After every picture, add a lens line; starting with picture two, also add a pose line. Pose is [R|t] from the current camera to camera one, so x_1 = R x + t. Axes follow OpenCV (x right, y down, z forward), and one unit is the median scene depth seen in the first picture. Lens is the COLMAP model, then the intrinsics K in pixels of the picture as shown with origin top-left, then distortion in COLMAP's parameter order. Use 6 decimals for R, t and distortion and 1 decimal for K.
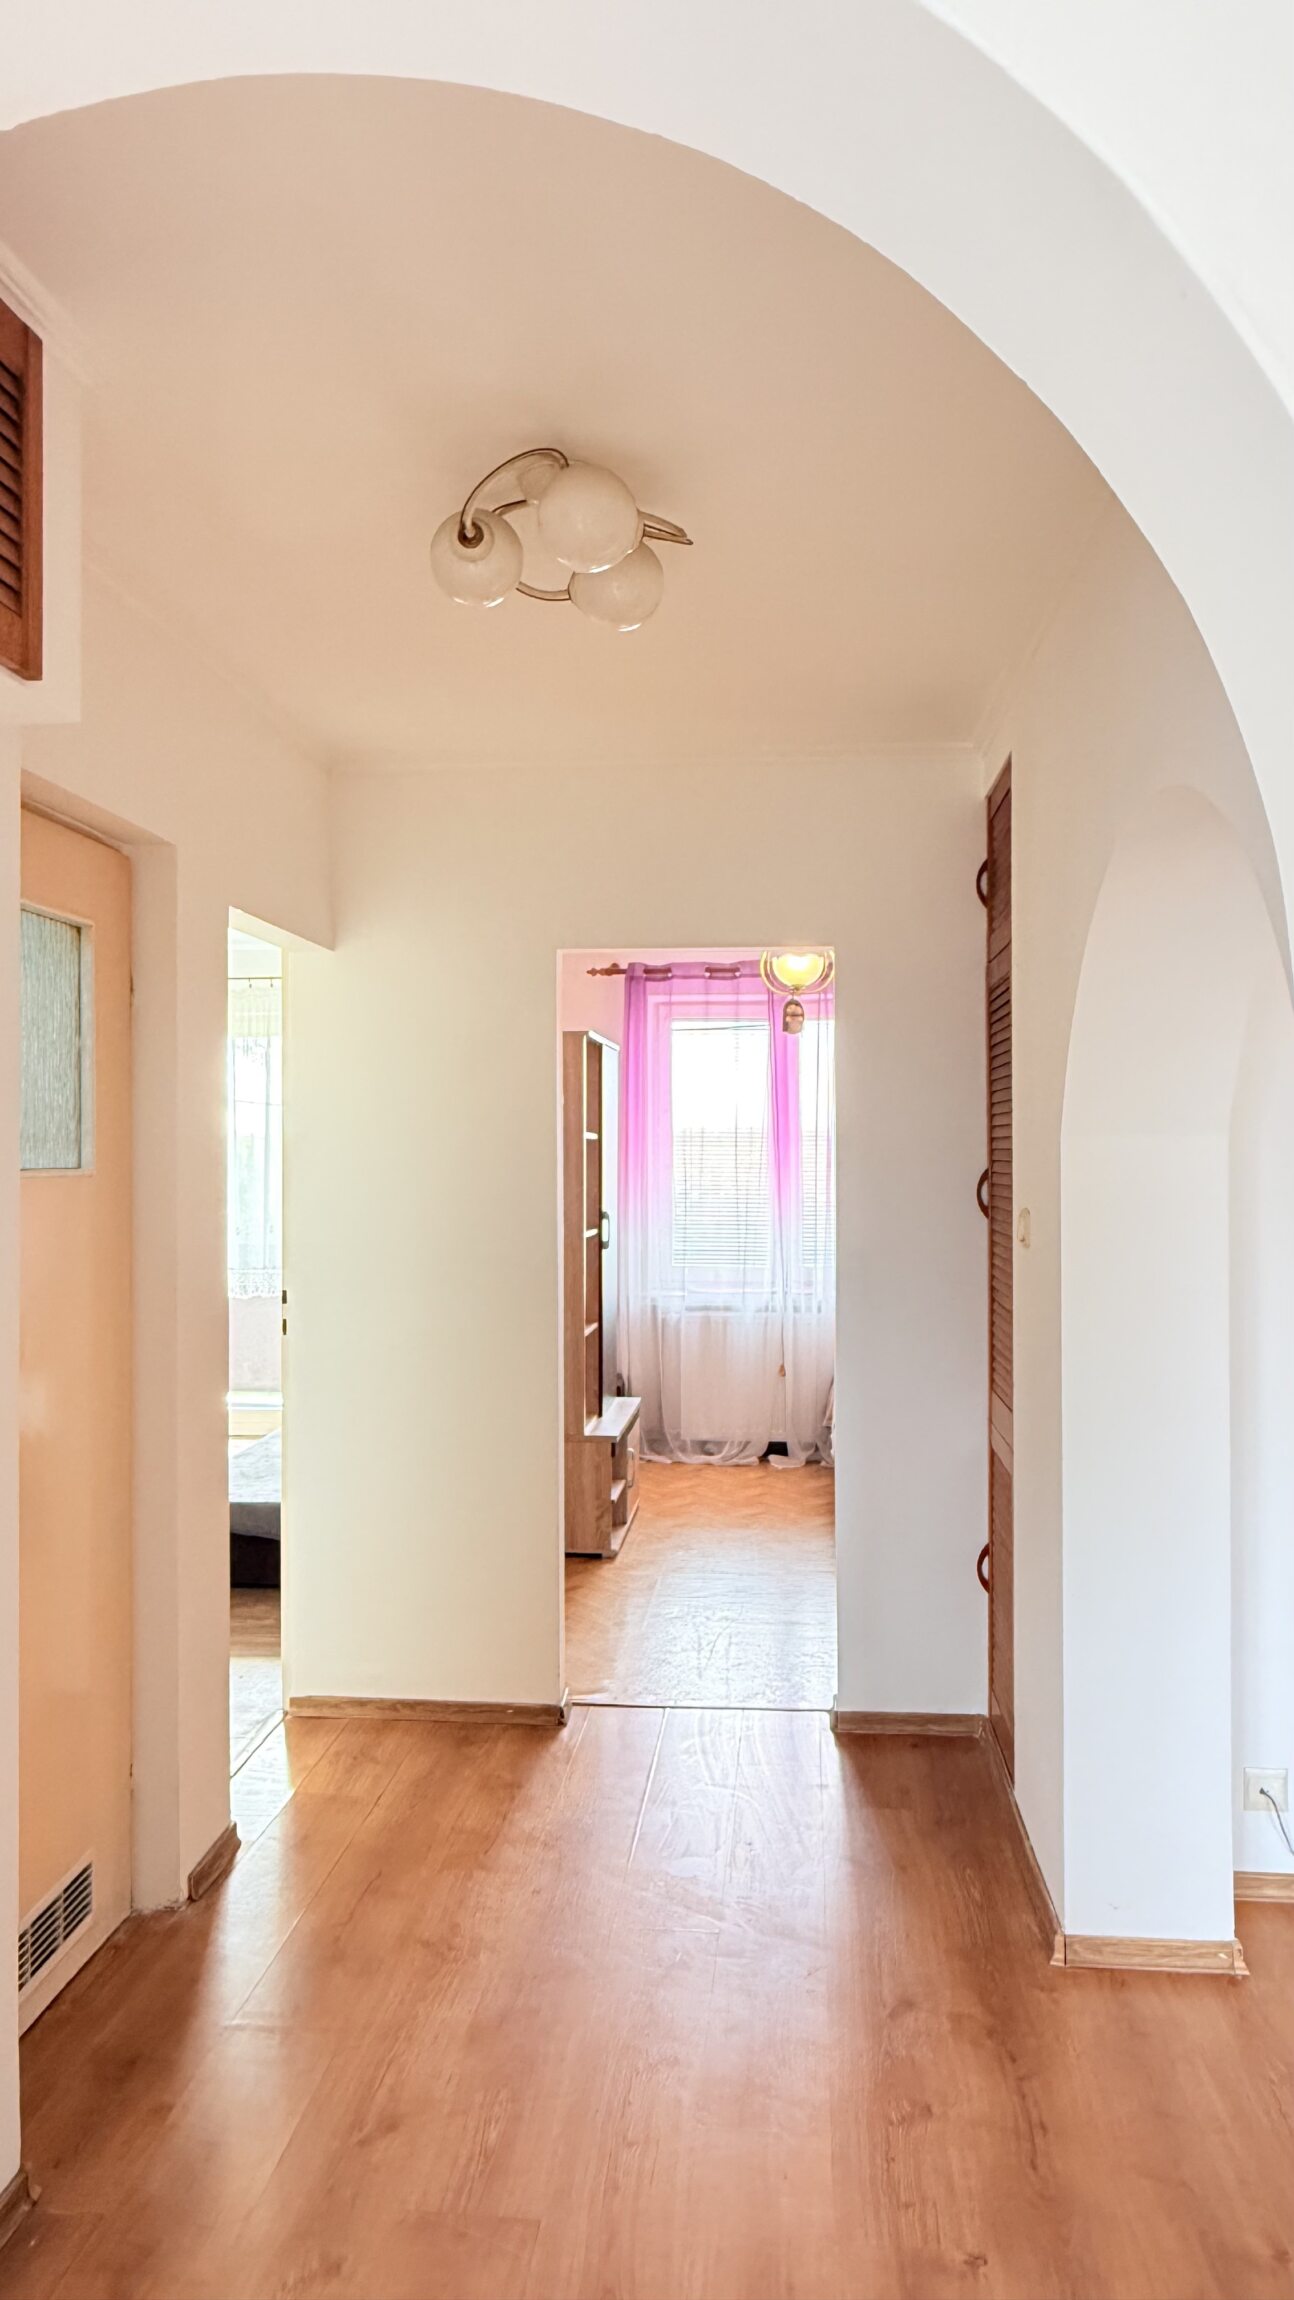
lens RADIAL K [[1481.0, 0, 648.4], [0, 1481.0, 1149.1], [0, 0, 1]] dist [-0.002029, -0.003668]
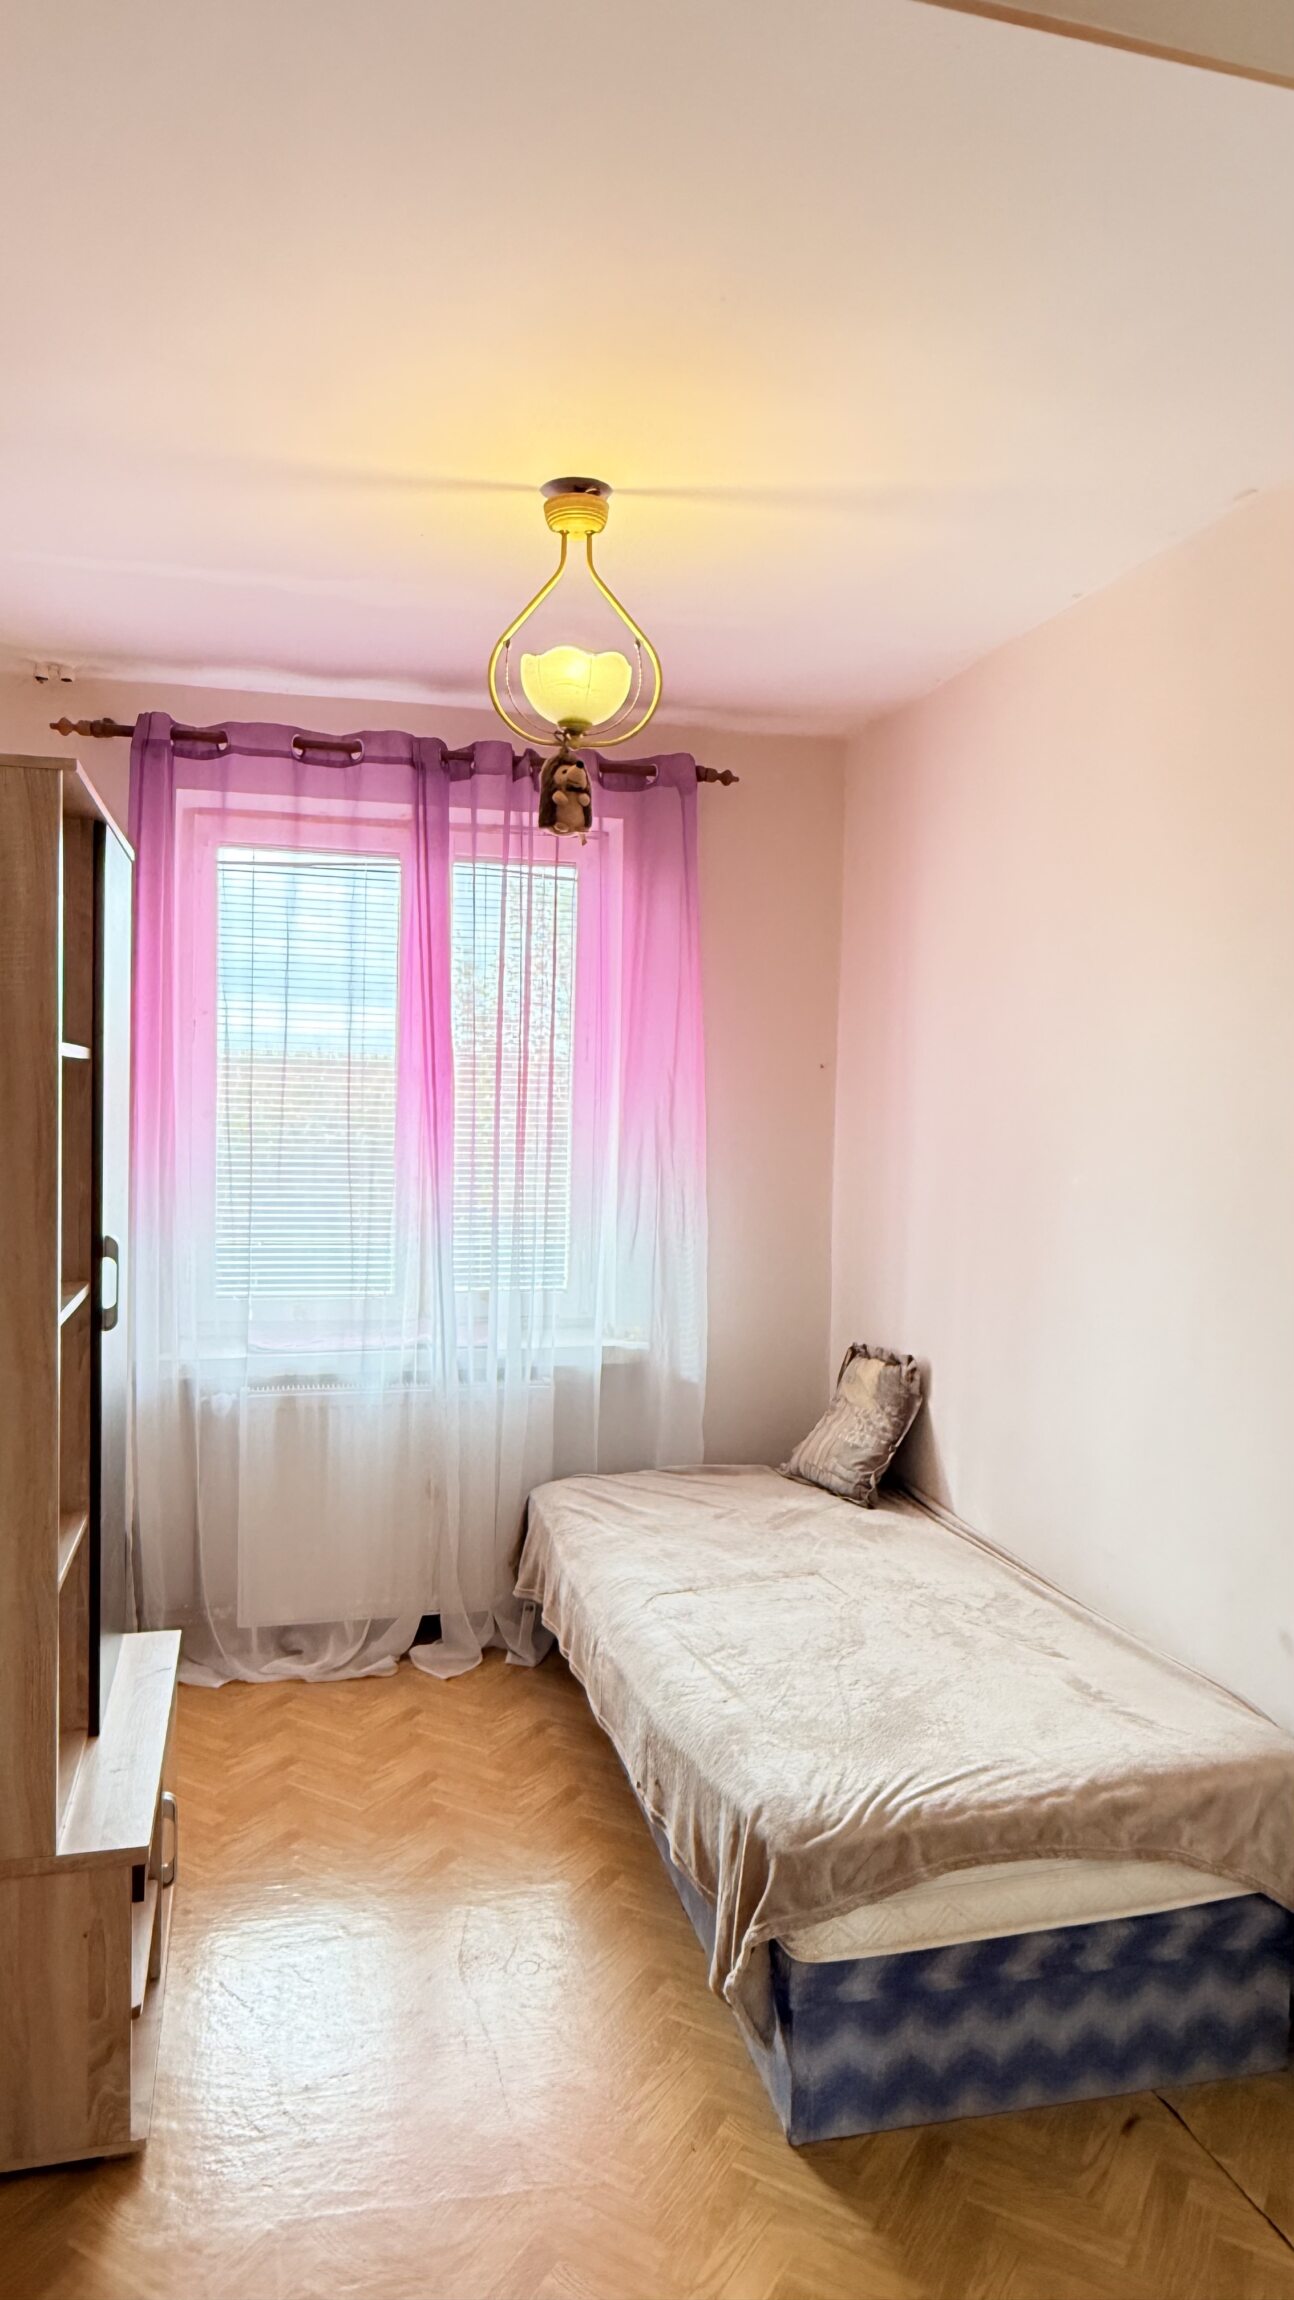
lens RADIAL K [[1481.0, 0, 708.1], [0, 1481.0, 1109.6], [0, 0, 1]] dist [-0.002029, -0.003668]
pose [[0.923893, 0.003992, 0.382630, -0.026581], [-0.011669, 0.999774, 0.017747, -0.001828], [-0.382473, -0.020862, 0.923731, 0.454127]]
